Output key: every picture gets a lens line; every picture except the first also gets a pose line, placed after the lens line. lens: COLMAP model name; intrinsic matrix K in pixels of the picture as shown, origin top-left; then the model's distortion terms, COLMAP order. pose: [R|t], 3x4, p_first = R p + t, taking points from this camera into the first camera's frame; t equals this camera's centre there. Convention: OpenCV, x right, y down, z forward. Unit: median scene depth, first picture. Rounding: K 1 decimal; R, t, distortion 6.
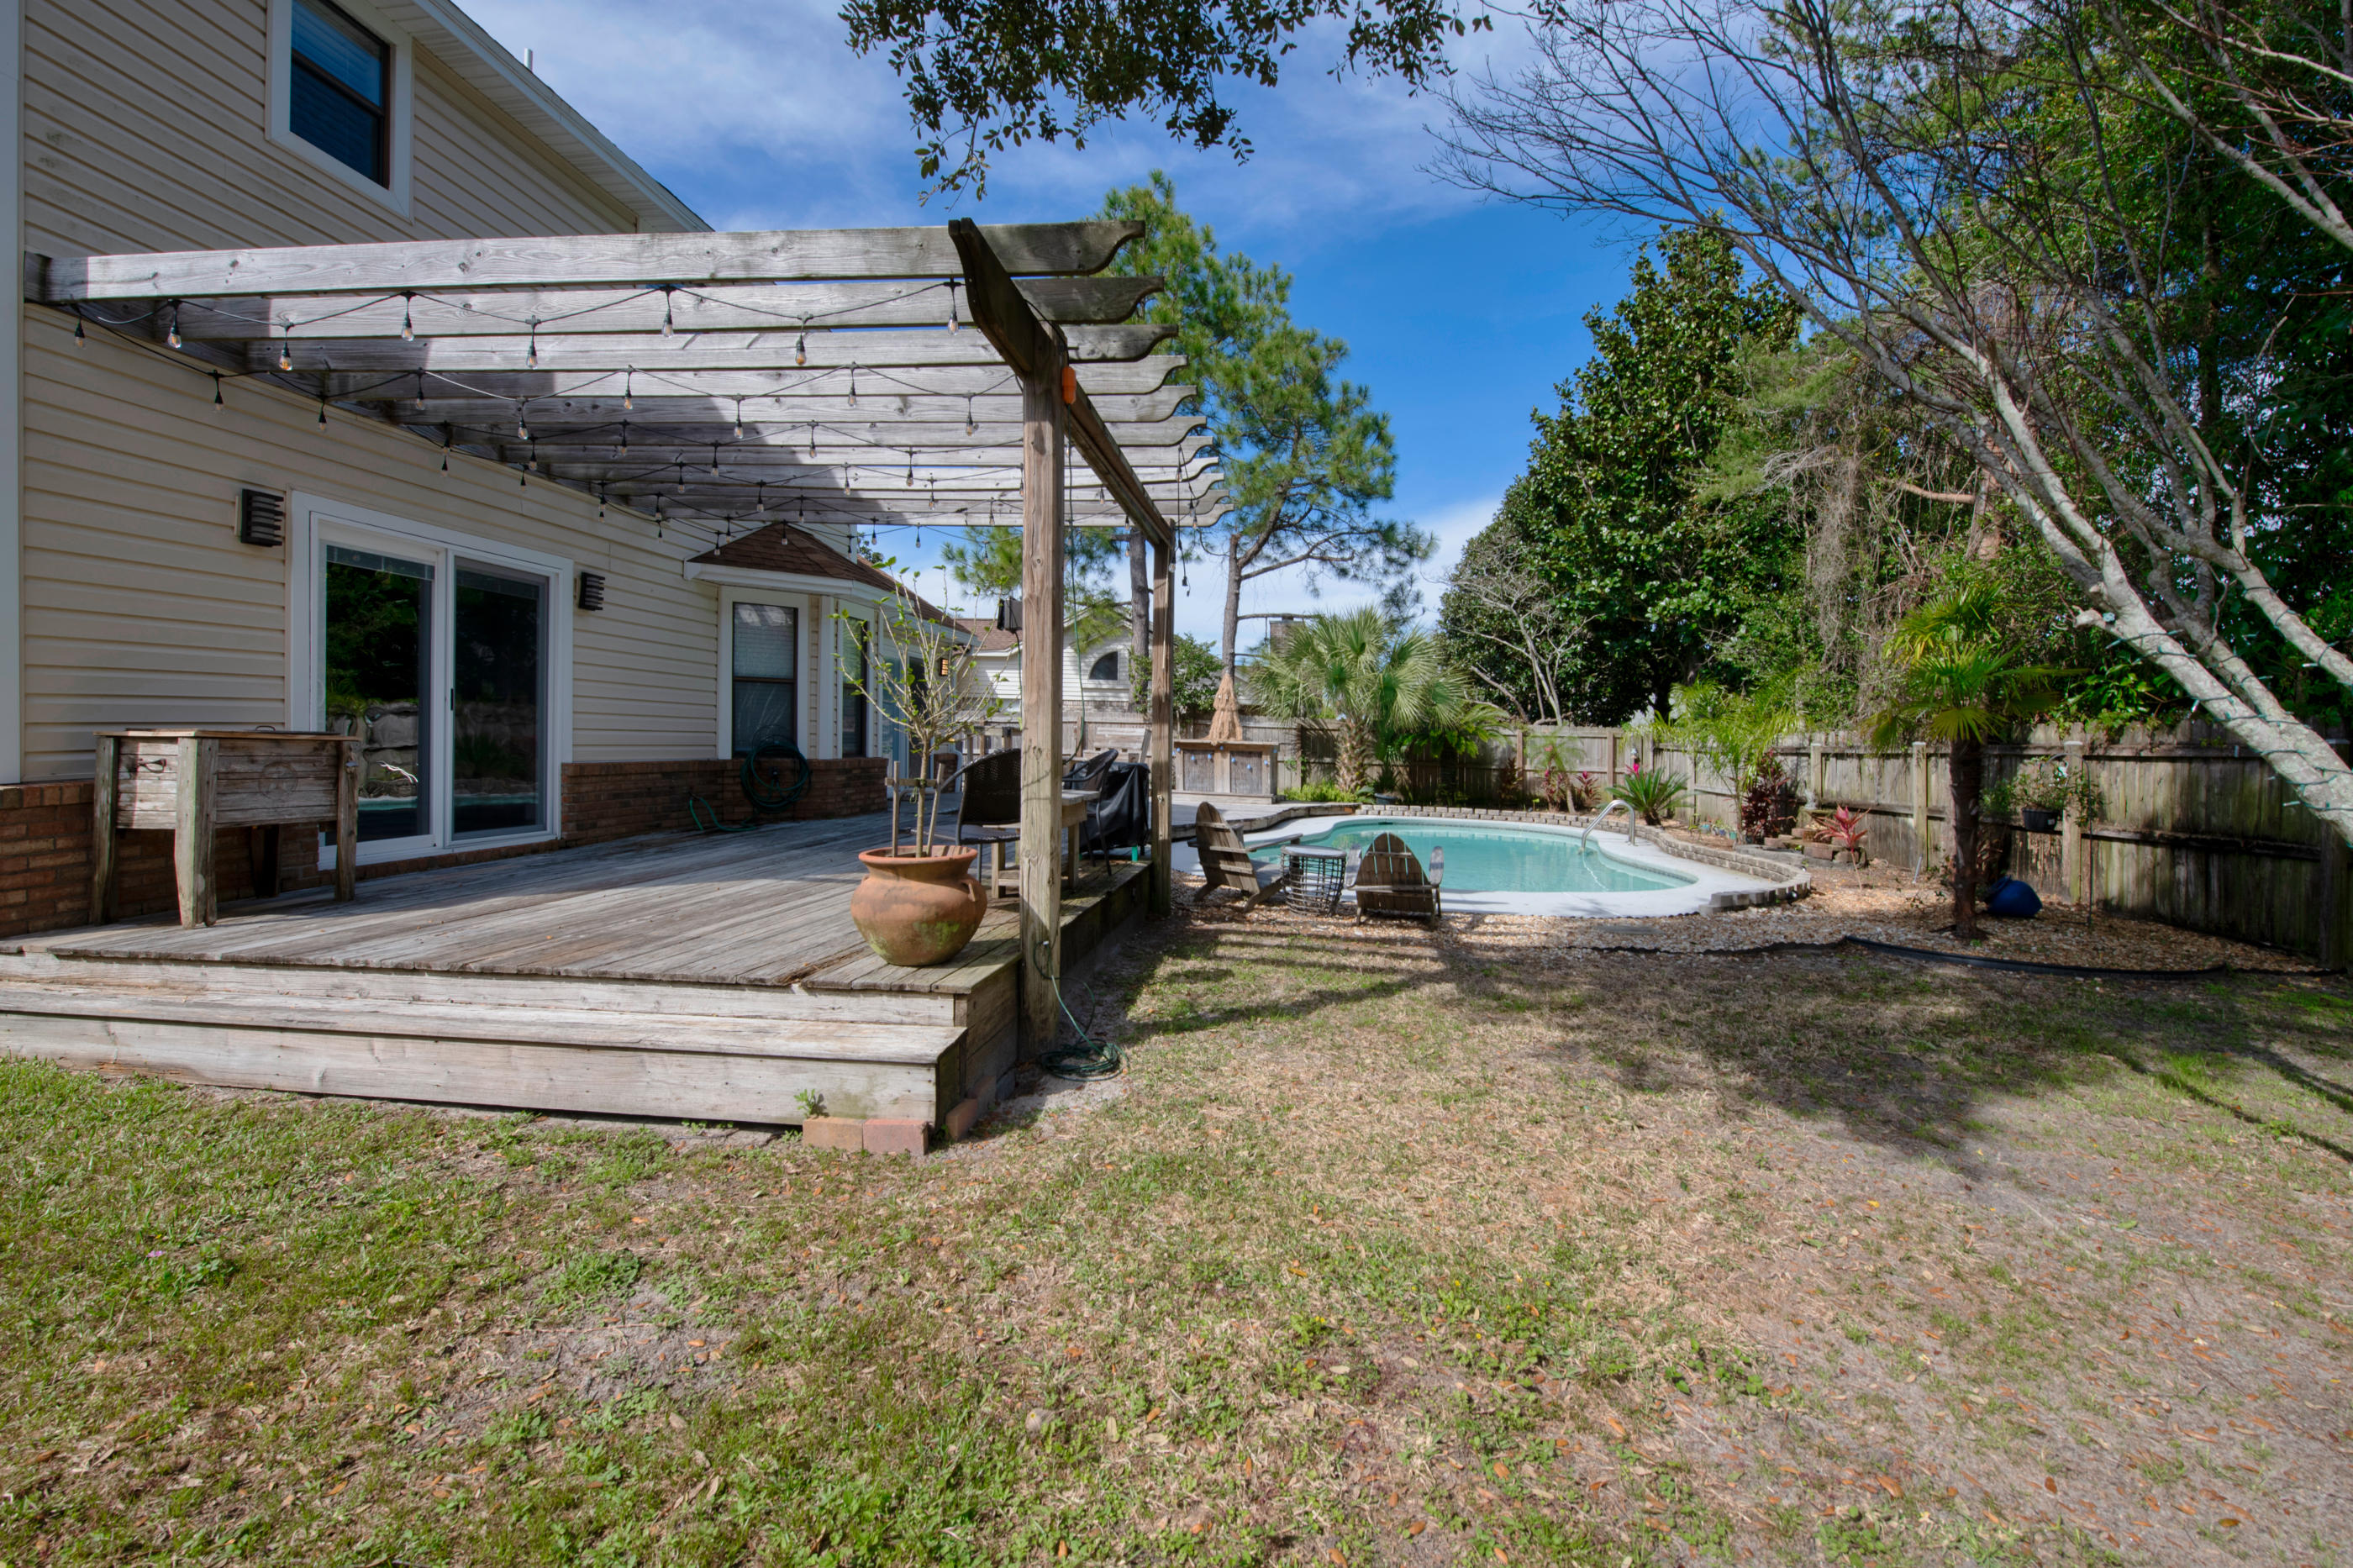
lens RADIAL K [[957.2, 0, 1194.8], [0, 957.2, 739.1], [0, 0, 1]] dist [-0.000167, 0.000013]
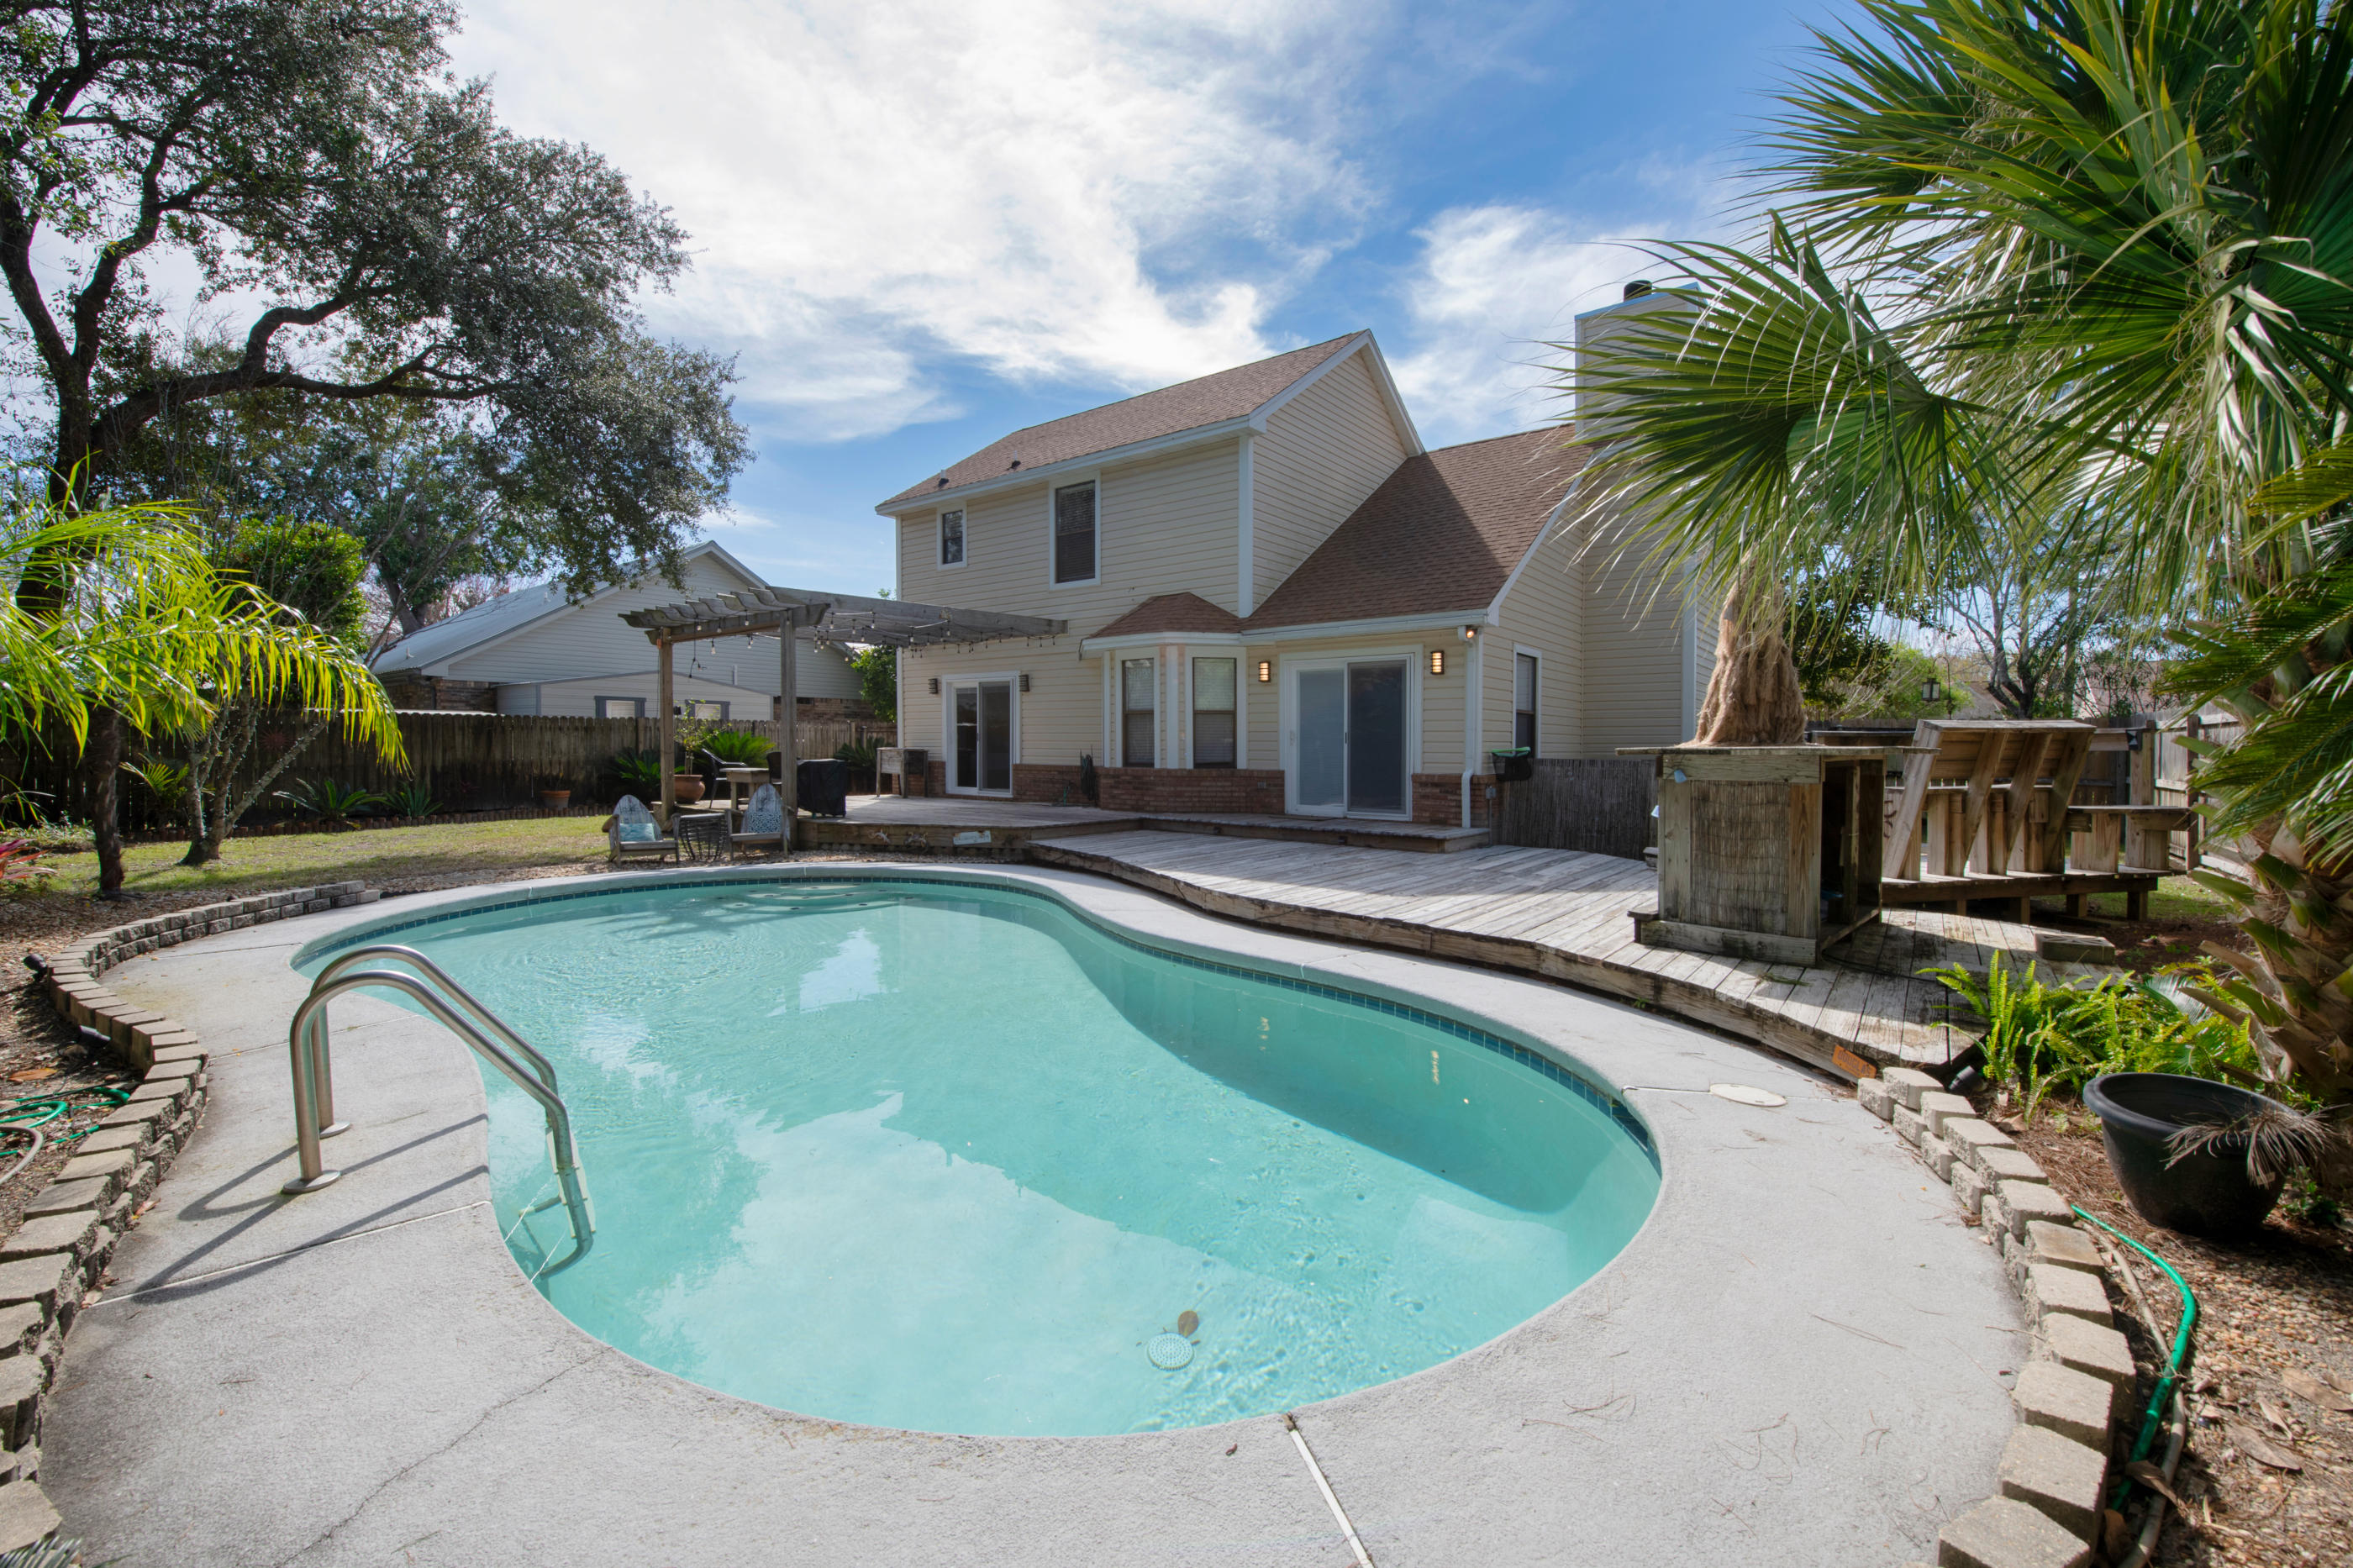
lens RADIAL K [[957.2, 0, 1194.8], [0, 957.2, 739.1], [0, 0, 1]] dist [-0.000167, 0.000013]
pose [[-0.475973, -0.052191, -0.877910, 0.643782], [-0.023606, 0.998636, -0.046570, 0.034680], [0.879143, -0.001442, -0.476556, 1.491631]]
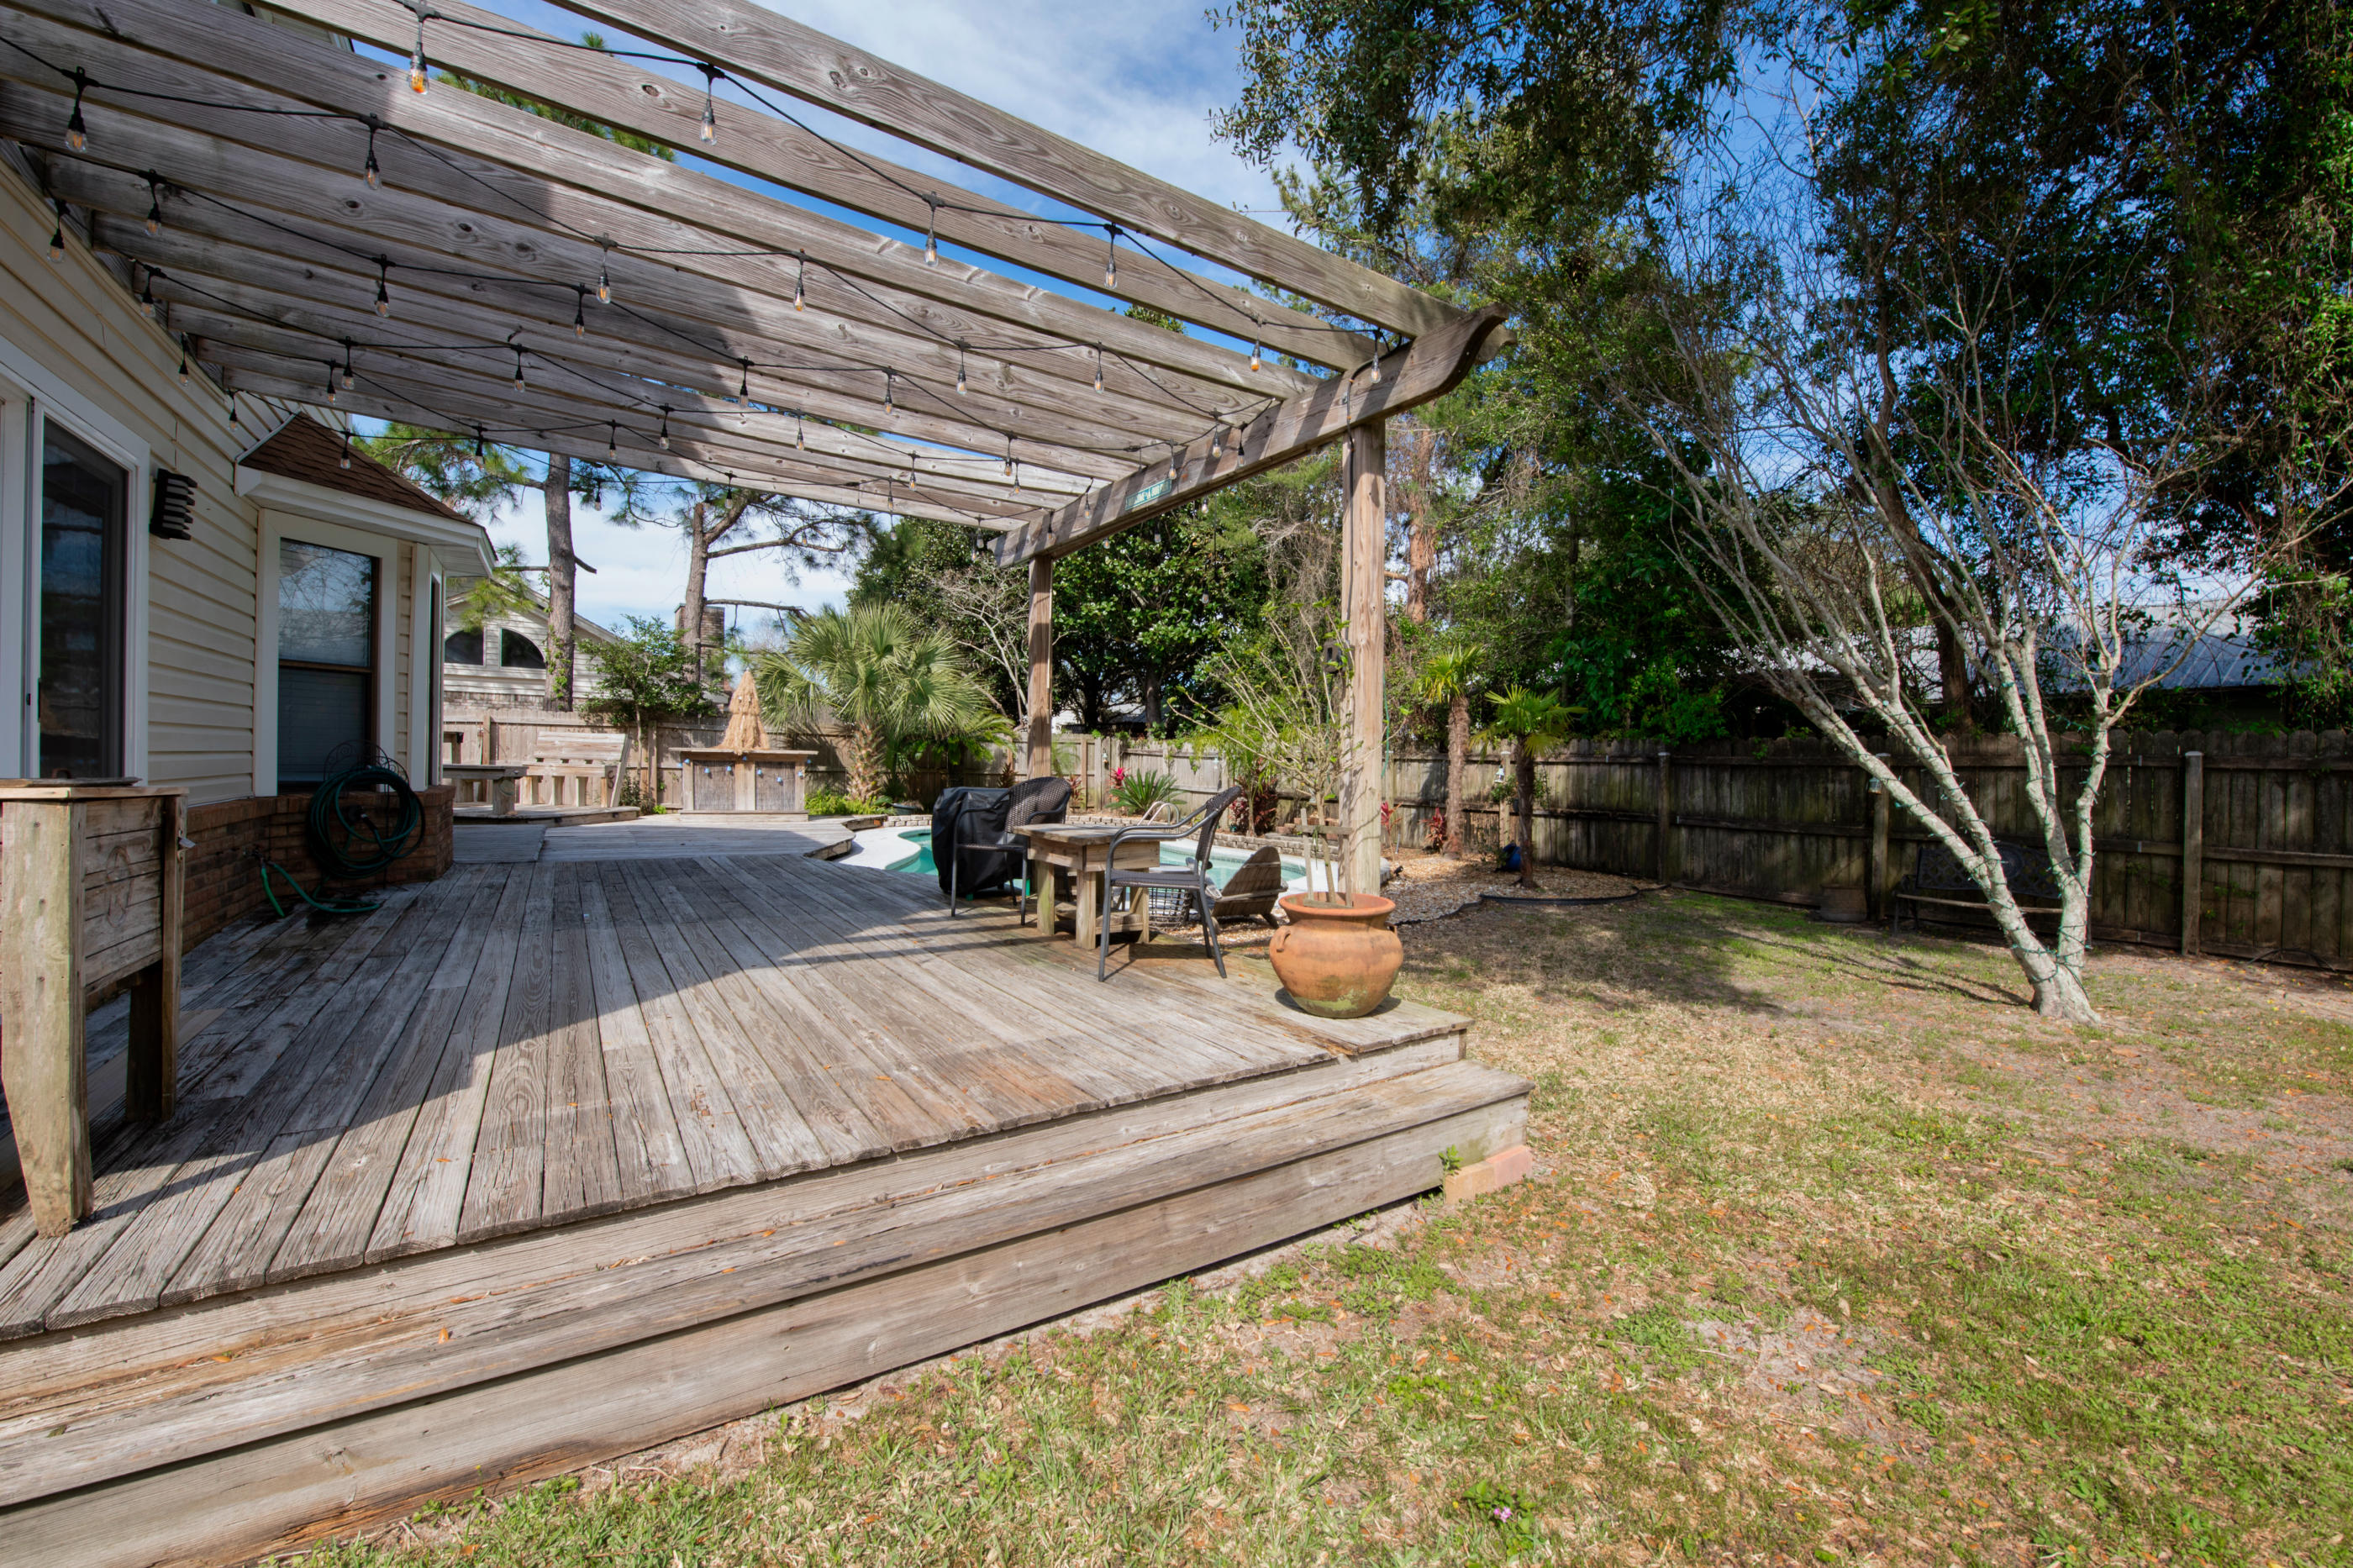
lens RADIAL K [[967.7, 0, 1210.6], [0, 967.7, 743.2], [0, 0, 1]] dist [-0.012038, -0.005987]
pose [[0.744514, 0.000024, 0.667606, -0.355297], [-0.004257, 0.999980, 0.004711, -0.014808], [-0.667593, -0.006350, 0.744500, 0.122027]]
